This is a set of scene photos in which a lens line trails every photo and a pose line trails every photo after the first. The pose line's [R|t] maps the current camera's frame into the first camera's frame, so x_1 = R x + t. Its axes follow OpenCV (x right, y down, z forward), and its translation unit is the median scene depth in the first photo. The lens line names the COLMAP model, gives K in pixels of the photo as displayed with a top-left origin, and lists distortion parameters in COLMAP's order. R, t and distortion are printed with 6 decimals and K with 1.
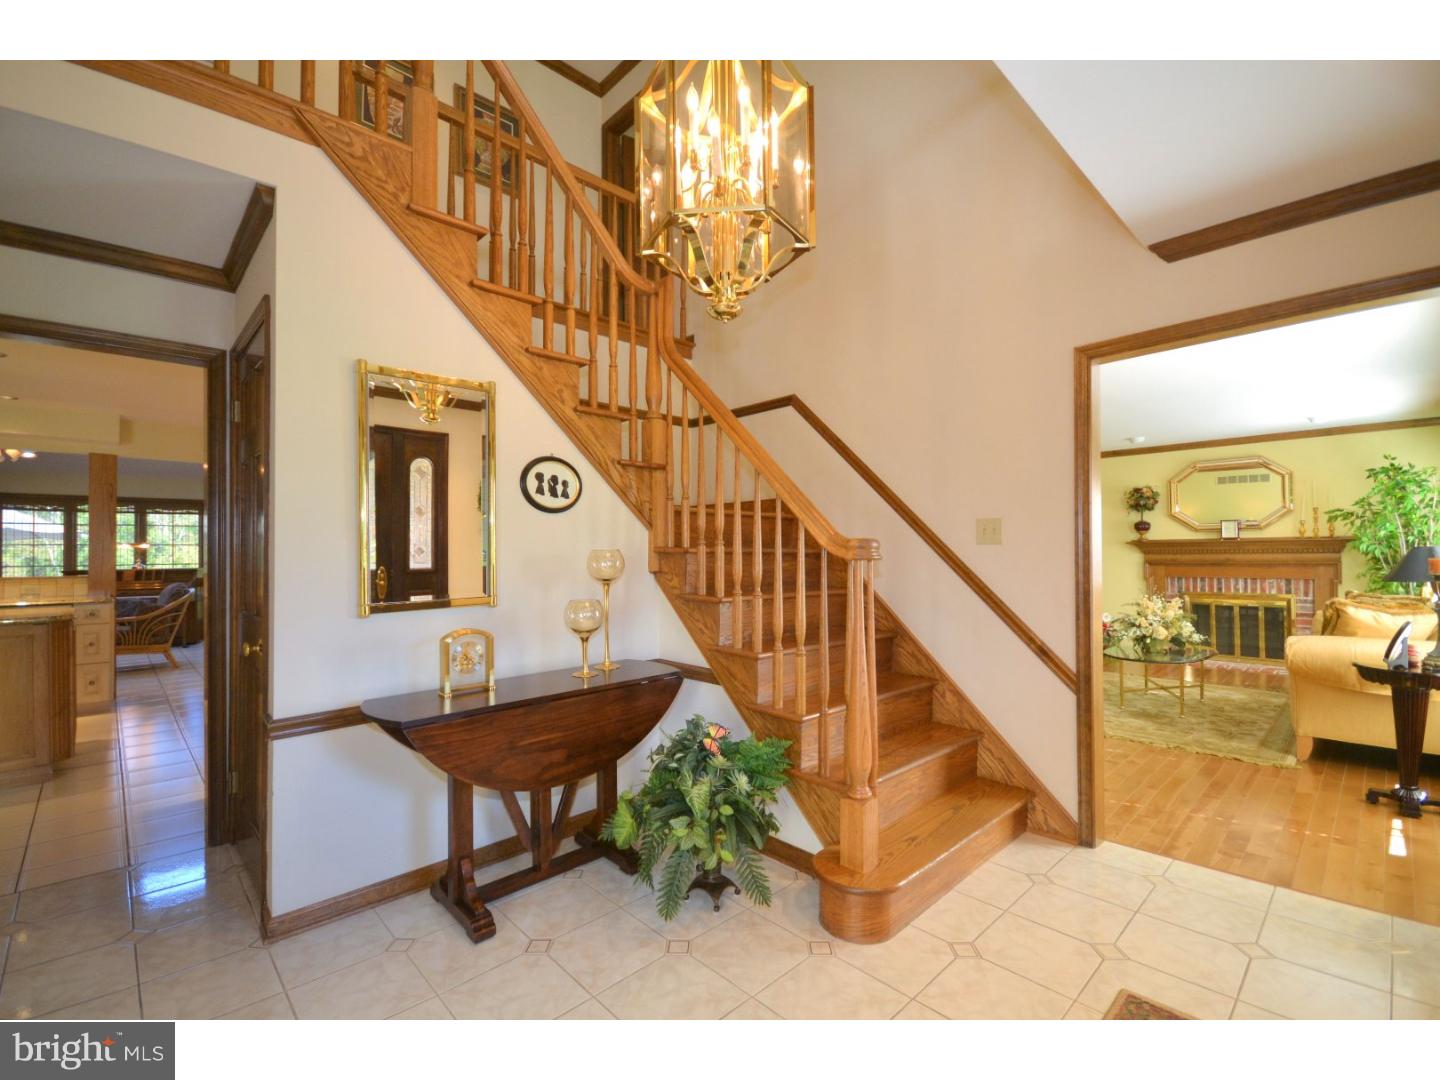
lens RADIAL K [[645.5, 0, 724.4], [0, 645.5, 536.6], [0, 0, 1]] dist [-0.002510, -0.001817]
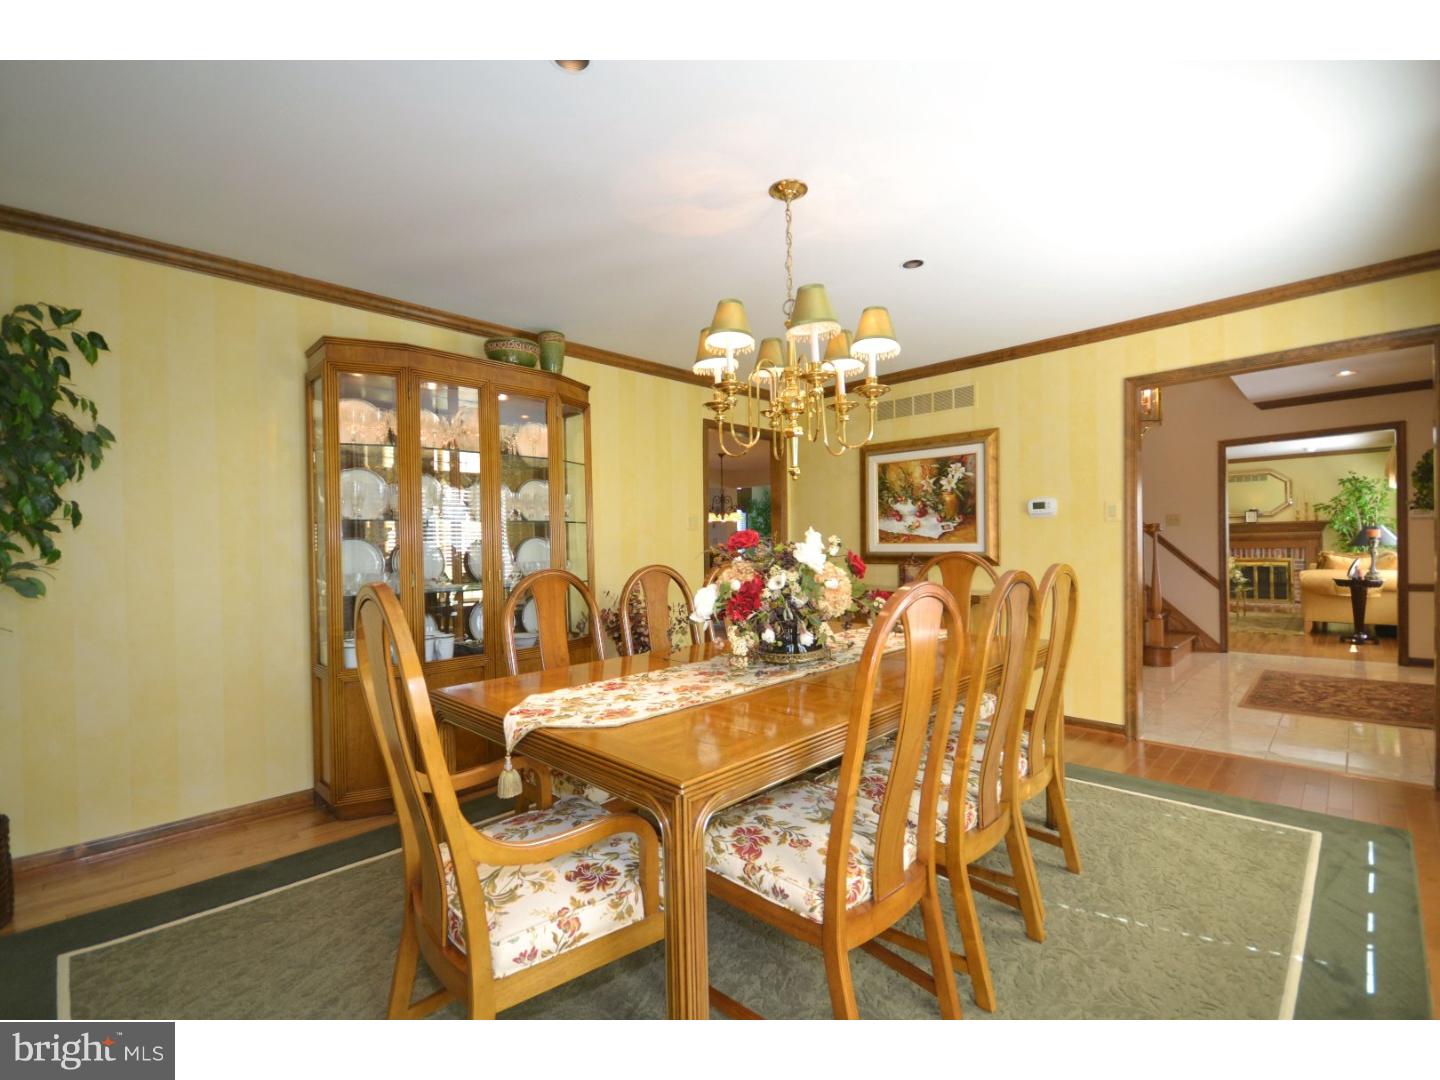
lens RADIAL K [[645.5, 0, 720.2], [0, 645.5, 544.0], [0, 0, 1]] dist [-0.002510, -0.001817]
pose [[0.999625, -0.015114, 0.022833, -0.648944], [0.014596, 0.999635, 0.022718, -0.000148], [-0.023168, -0.022376, 0.999481, -0.637787]]
